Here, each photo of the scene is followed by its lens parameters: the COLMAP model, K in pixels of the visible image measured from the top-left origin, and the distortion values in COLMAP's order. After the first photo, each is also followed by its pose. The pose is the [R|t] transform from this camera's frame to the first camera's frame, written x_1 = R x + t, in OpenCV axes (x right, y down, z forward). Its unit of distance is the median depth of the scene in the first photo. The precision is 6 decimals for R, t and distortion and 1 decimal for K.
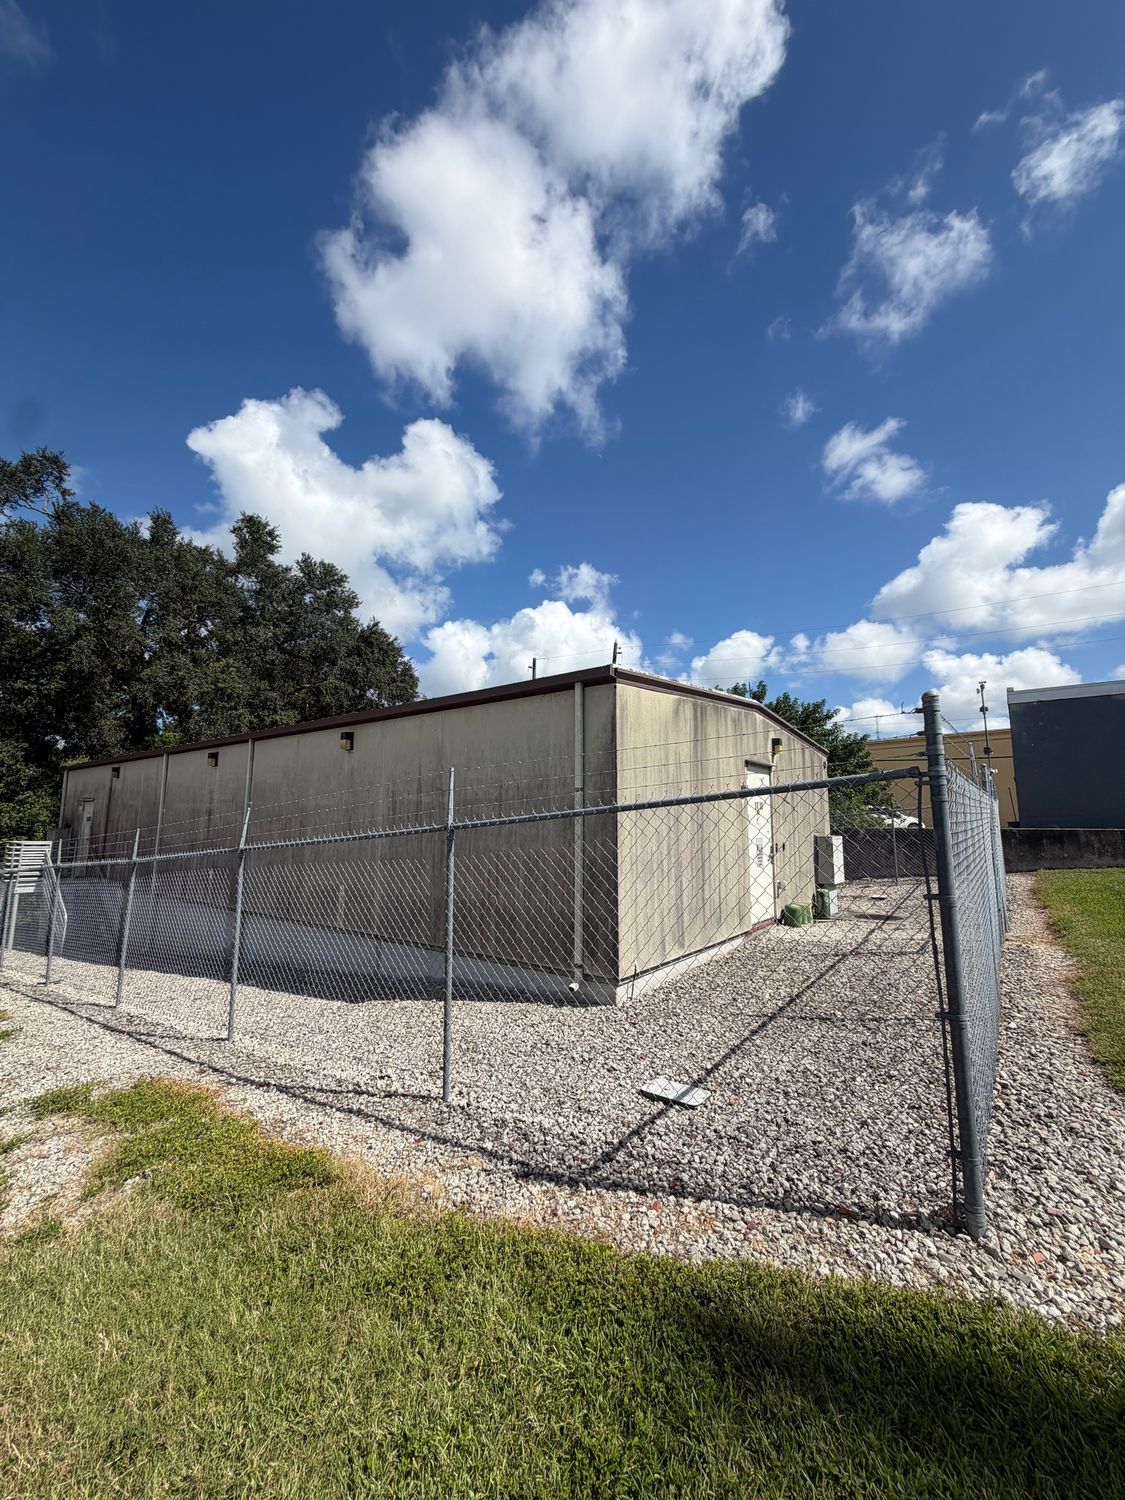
lens RADIAL K [[595.1, 0, 574.6], [0, 595.1, 740.5], [0, 0, 1]] dist [0.001322, -0.000309]
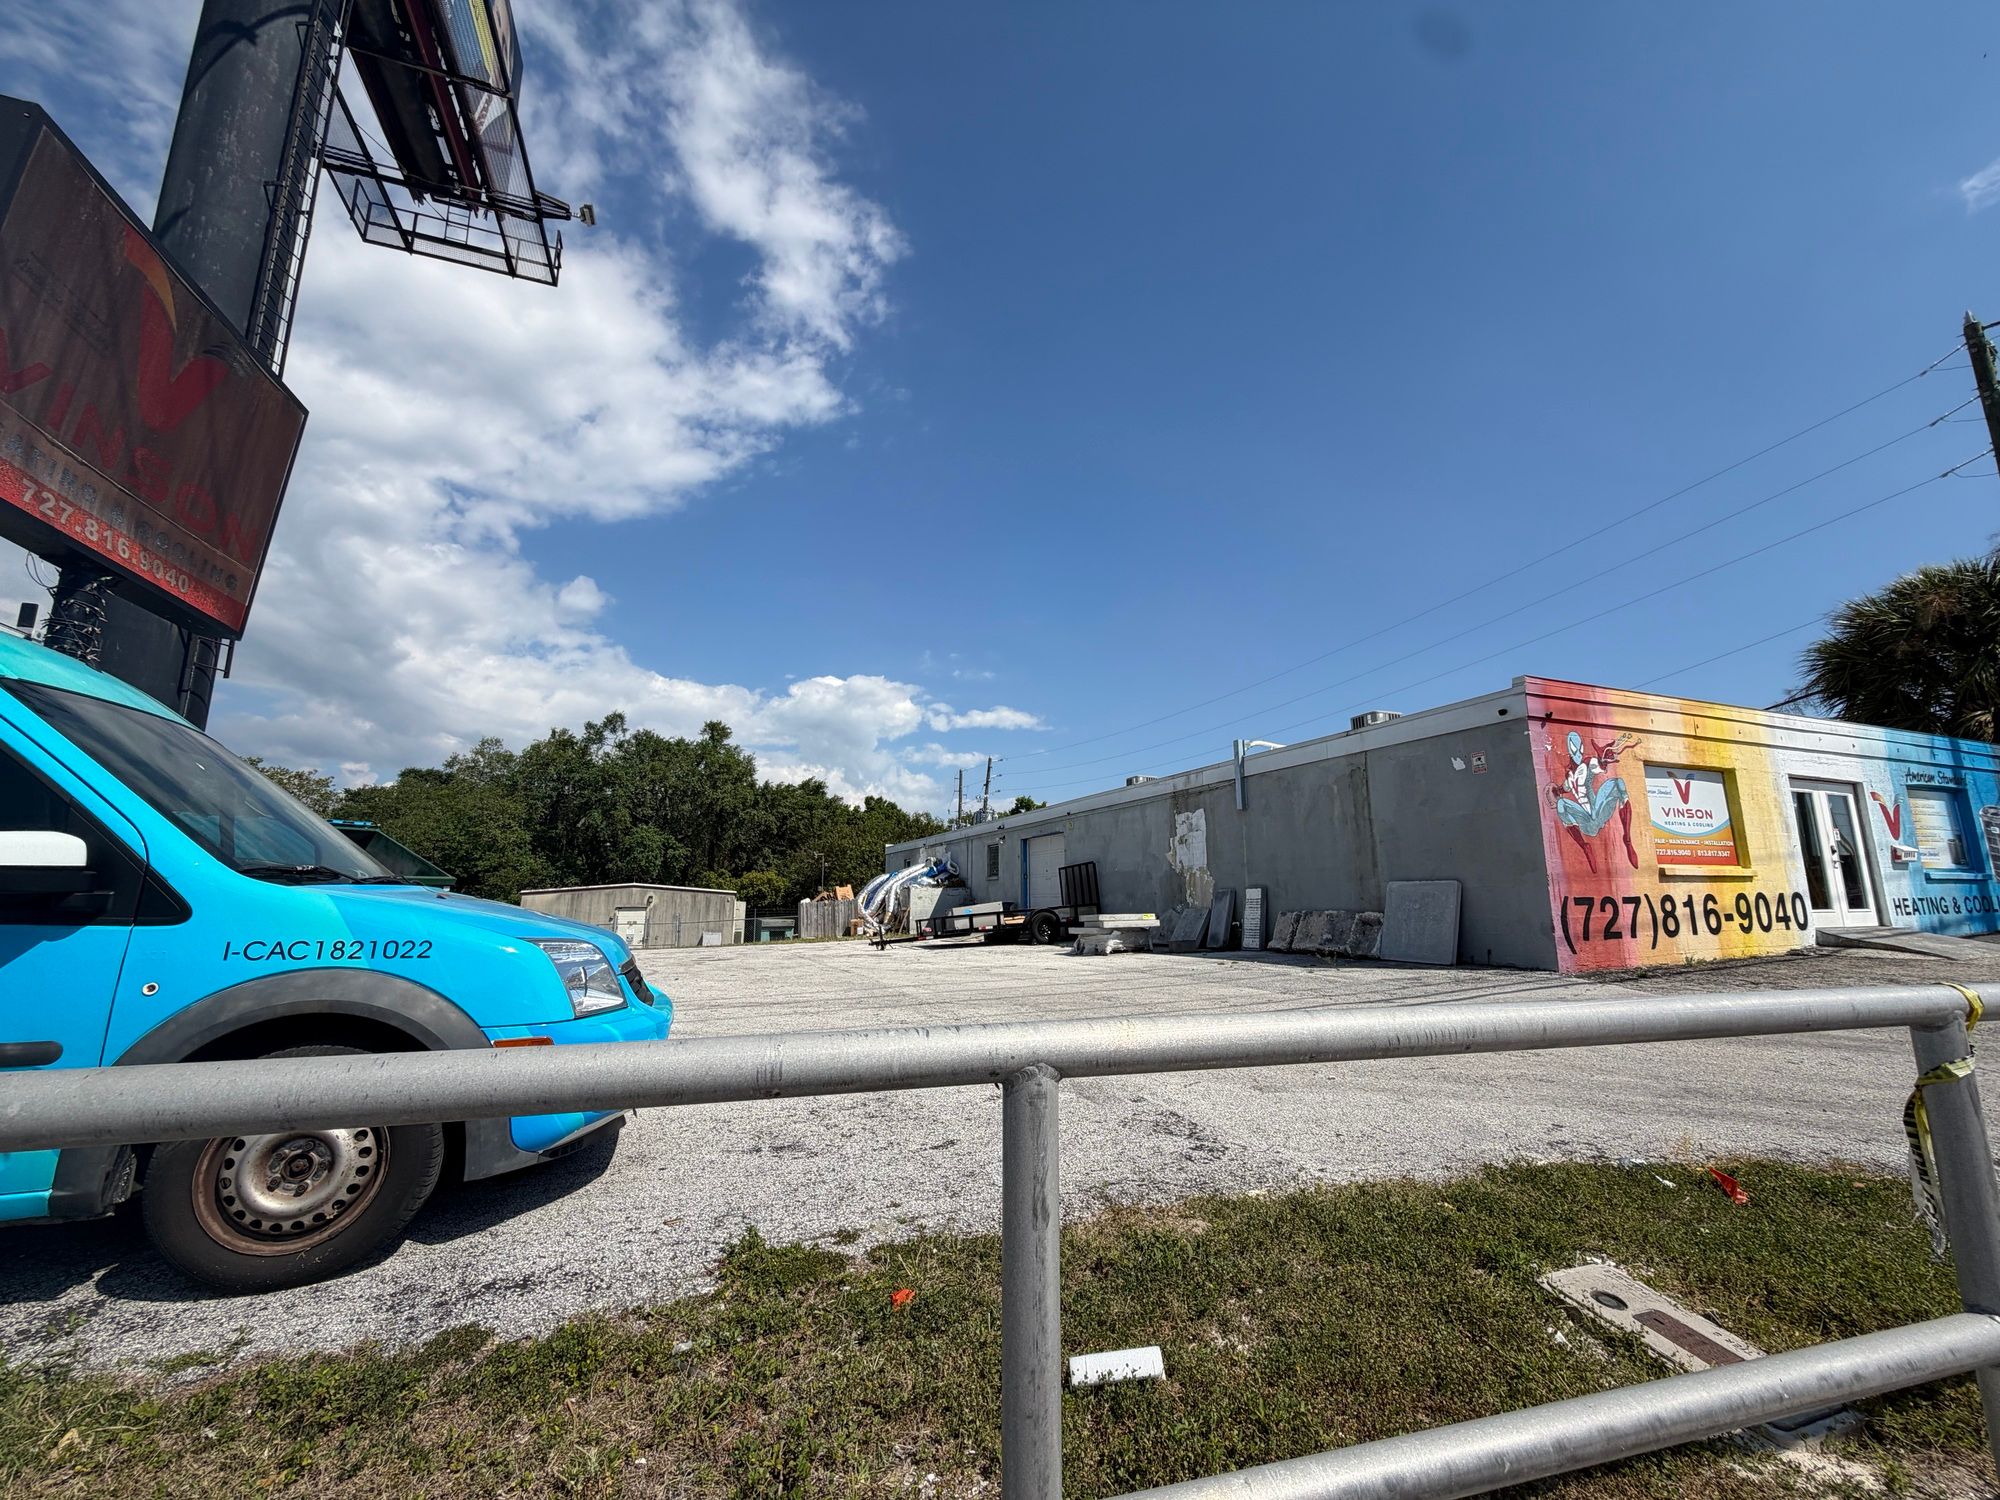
lens RADIAL K [[793.5, 0, 1007.8], [0, 793.5, 751.7], [0, 0, 1]] dist [0.001322, -0.000309]
pose [[0.859404, -0.098391, -0.501740, 2.383634], [0.072032, 0.994822, -0.071704, -0.183504], [0.506197, 0.025482, 0.862041, -0.828530]]
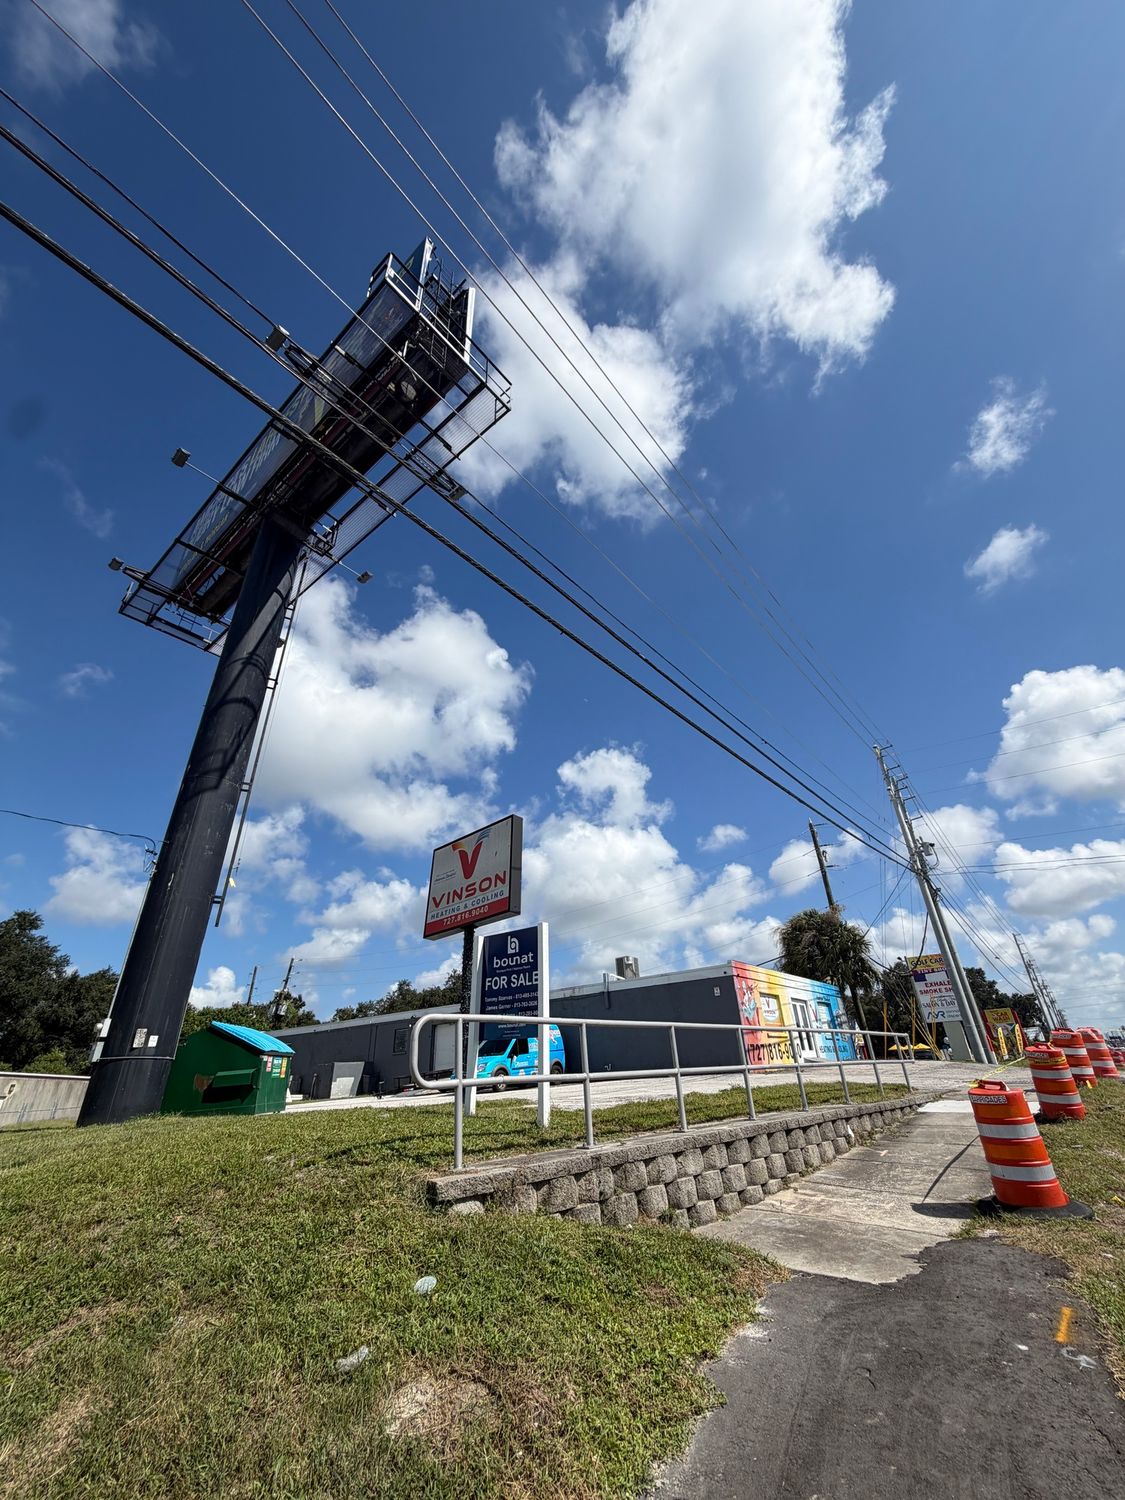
lens RADIAL K [[595.1, 0, 563.0], [0, 595.1, 744.2], [0, 0, 1]] dist [0.001322, -0.000309]
pose [[0.998800, -0.048582, 0.006251, 2.066083], [0.047470, 0.928601, -0.368031, -0.232577], [0.012075, 0.367886, 0.929793, -1.515167]]
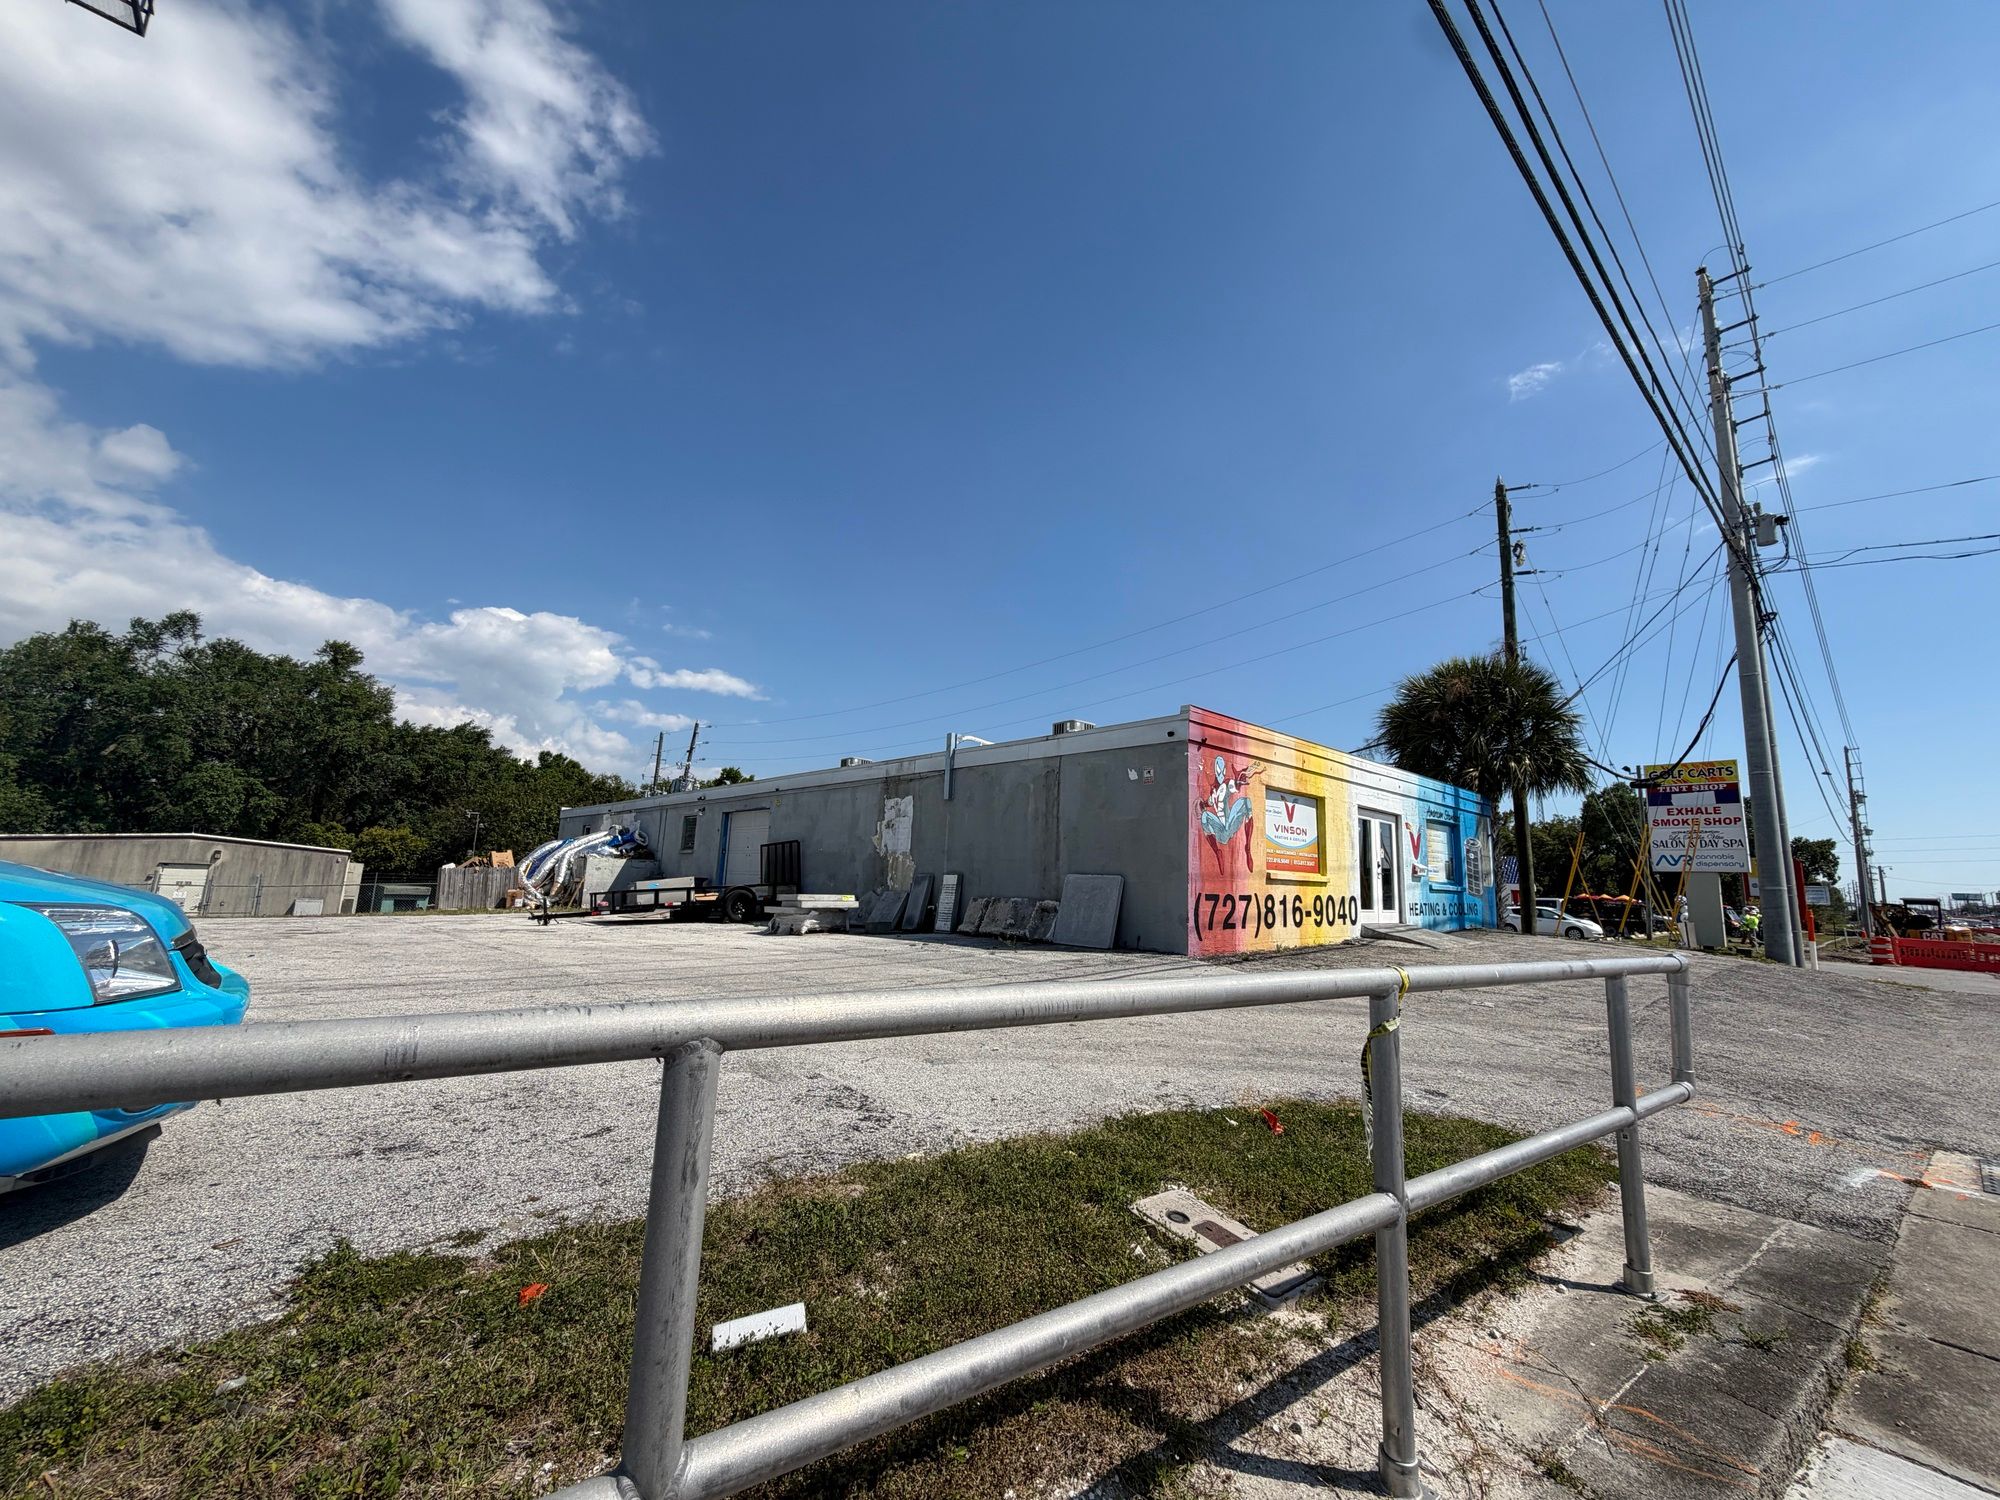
lens RADIAL K [[793.5, 0, 1007.3], [0, 793.5, 752.3], [0, 0, 1]] dist [0.001322, -0.000309]
pose [[0.984436, 0.005344, -0.175662, 2.388334], [-0.012168, 0.999211, -0.037798, -0.184876], [0.175321, 0.039347, 0.983725, -0.834276]]
